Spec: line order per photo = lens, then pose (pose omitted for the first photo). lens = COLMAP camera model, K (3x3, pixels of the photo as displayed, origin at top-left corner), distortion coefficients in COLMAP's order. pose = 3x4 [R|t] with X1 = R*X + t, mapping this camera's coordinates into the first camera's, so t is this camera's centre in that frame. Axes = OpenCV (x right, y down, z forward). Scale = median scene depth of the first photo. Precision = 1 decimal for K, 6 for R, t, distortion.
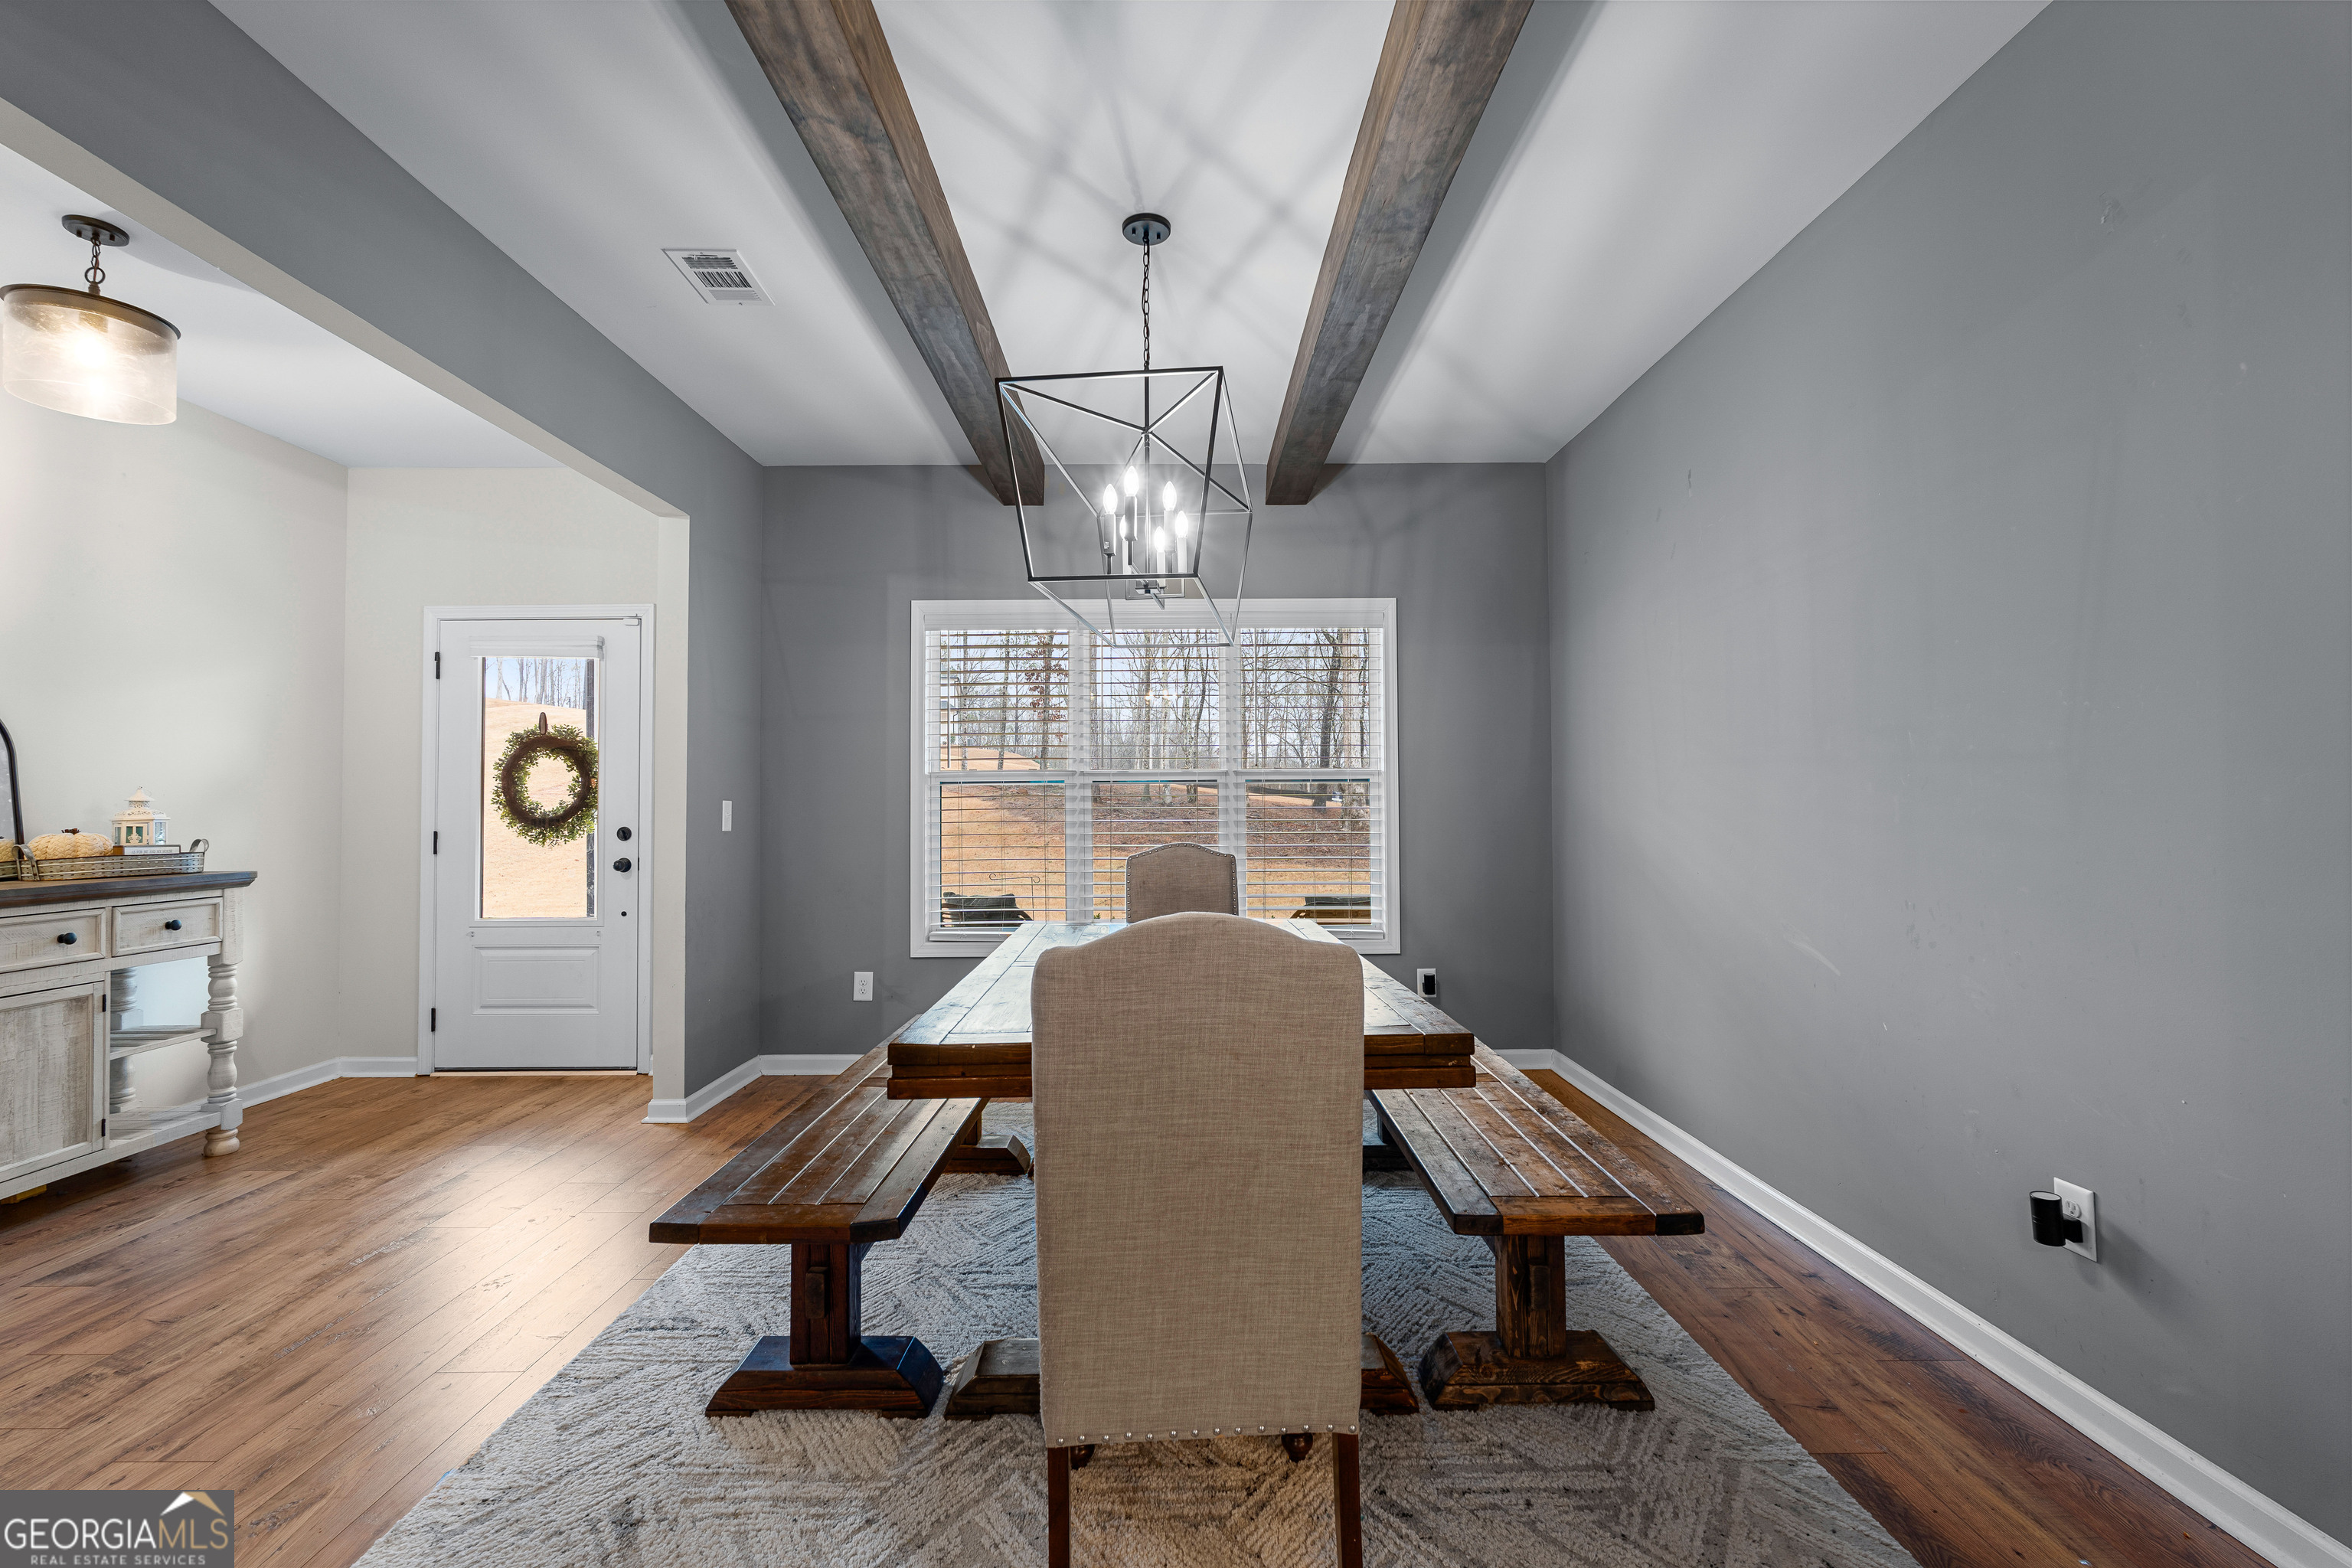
lens RADIAL K [[1028.2, 0, 1176.0], [0, 1028.2, 784.0], [0, 0, 1]] dist [-0.003609, 0.000195]
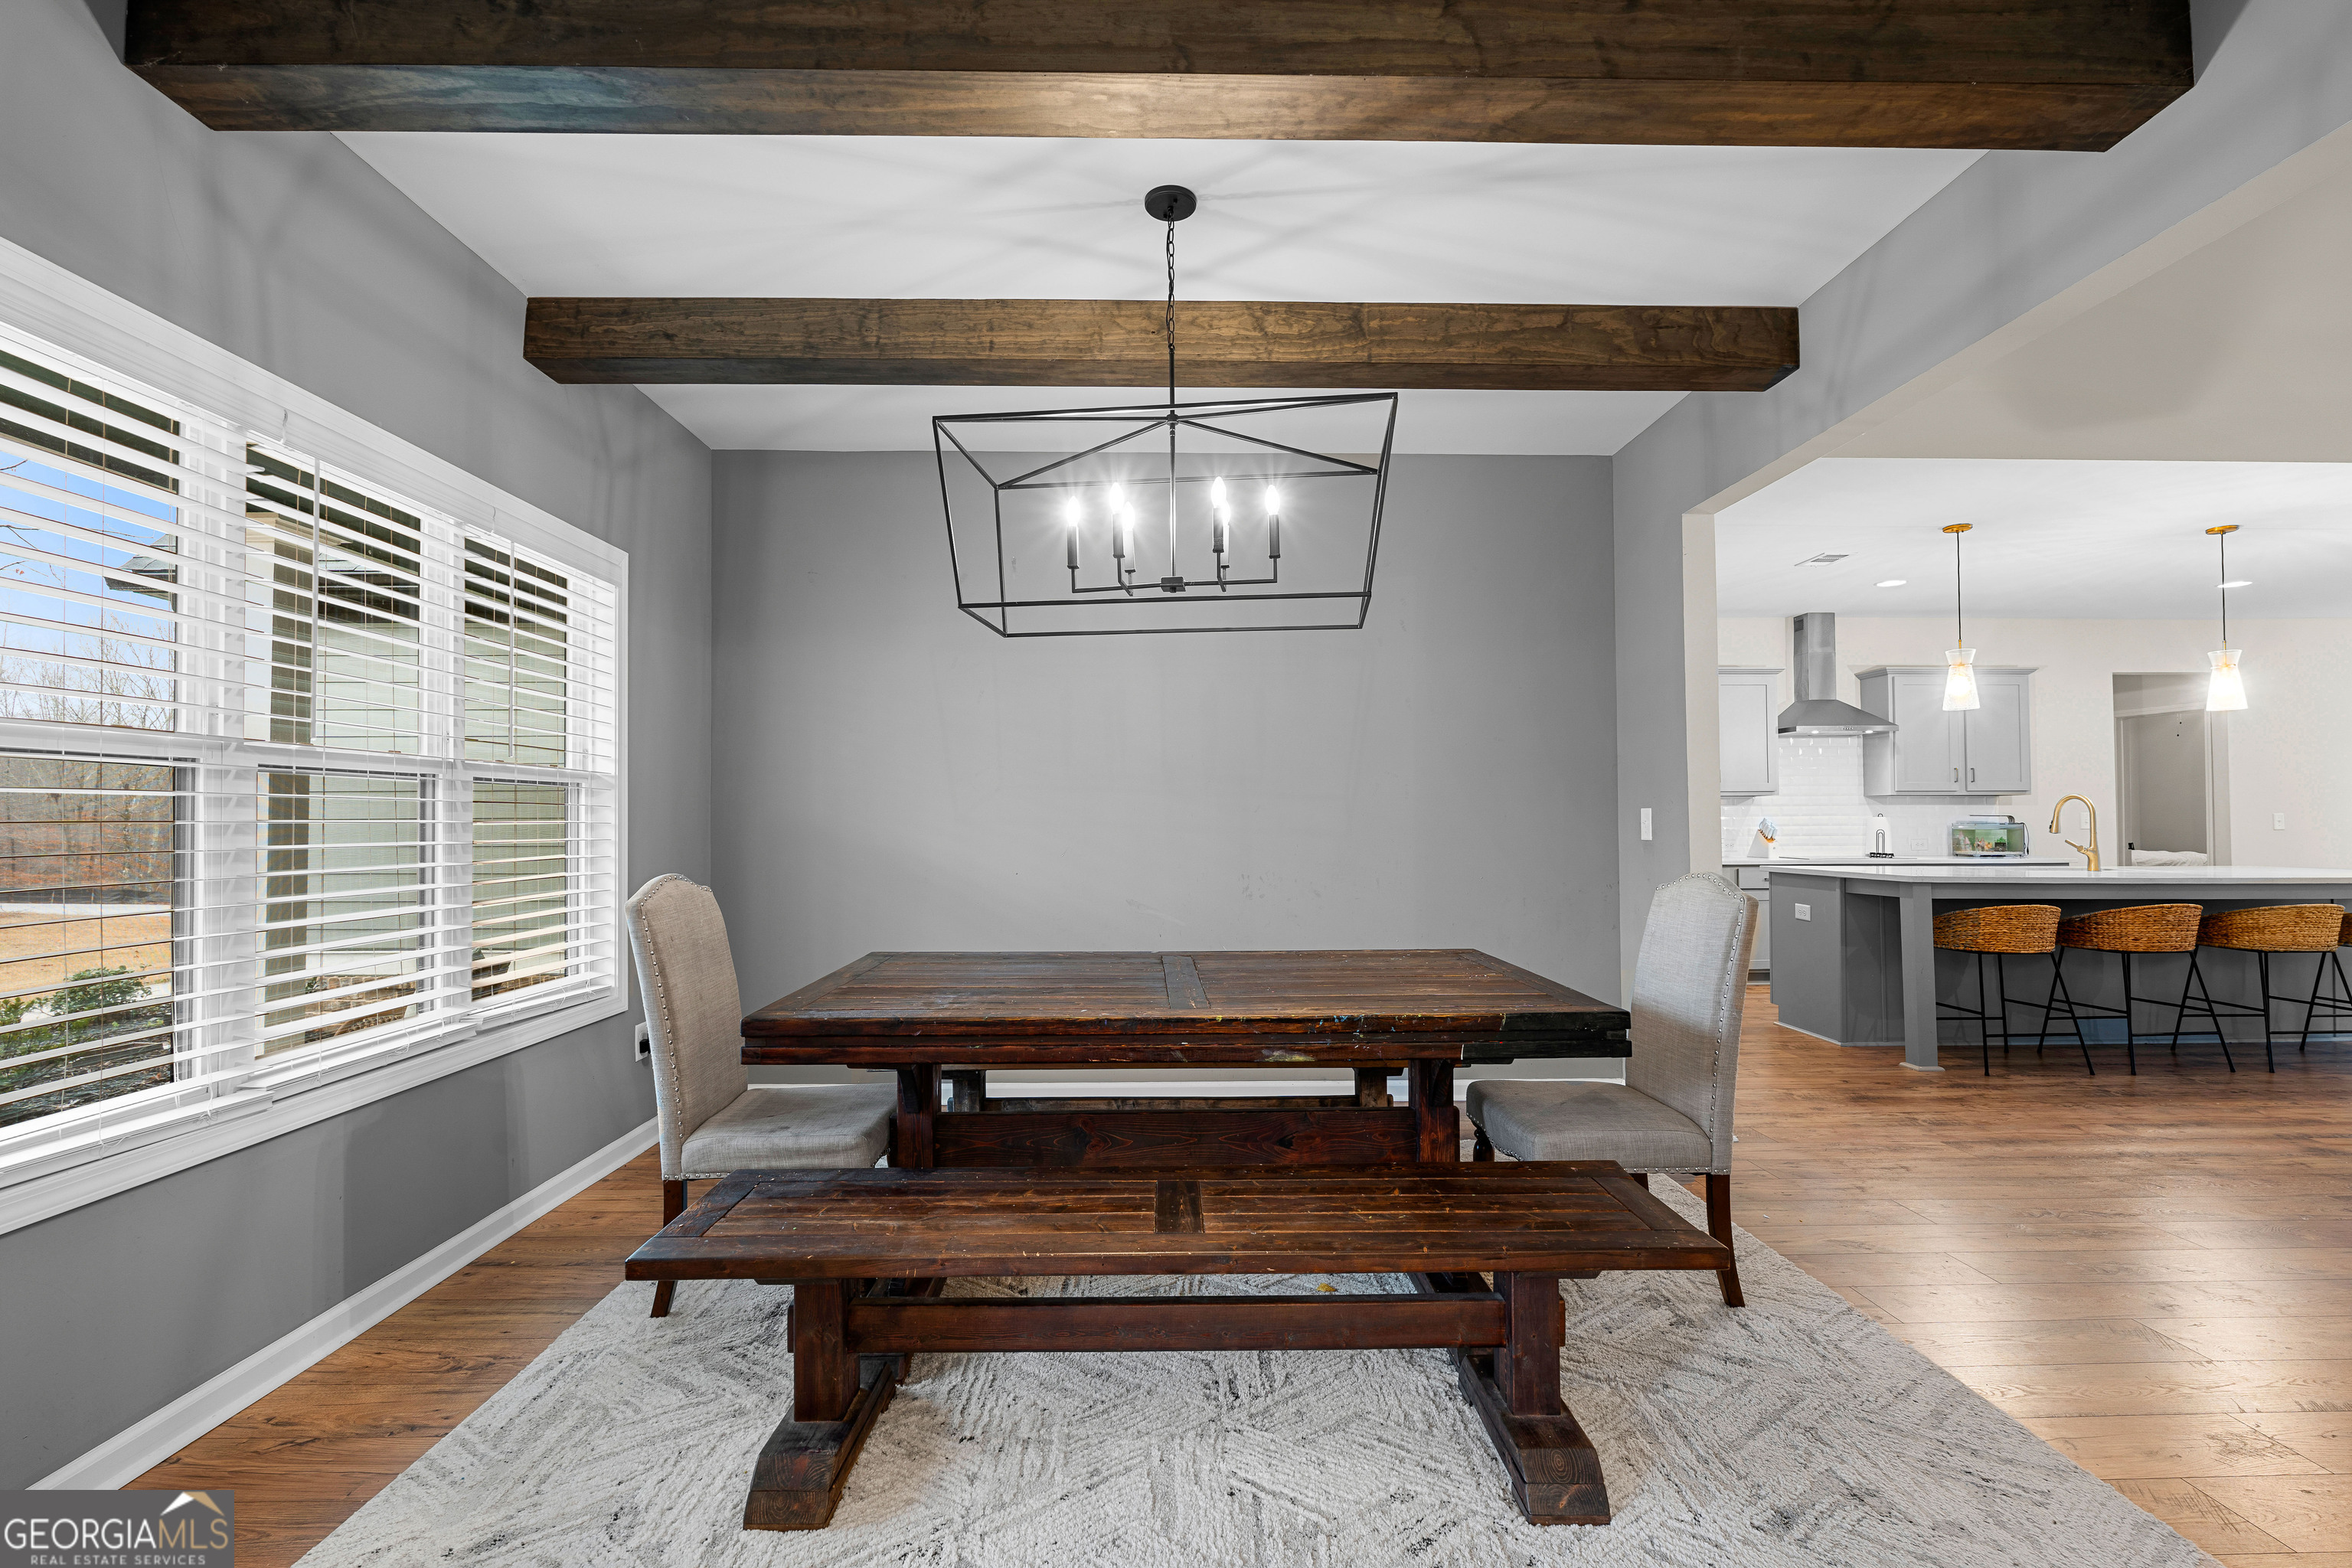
lens RADIAL K [[1028.2, 0, 1176.0], [0, 1028.2, 784.0], [0, 0, 1]] dist [-0.003609, 0.000195]
pose [[-0.009391, 0.023784, 0.999673, -1.040944], [-0.017577, 0.999559, -0.023946, 0.014885], [-0.999801, -0.017796, -0.008969, 1.079127]]
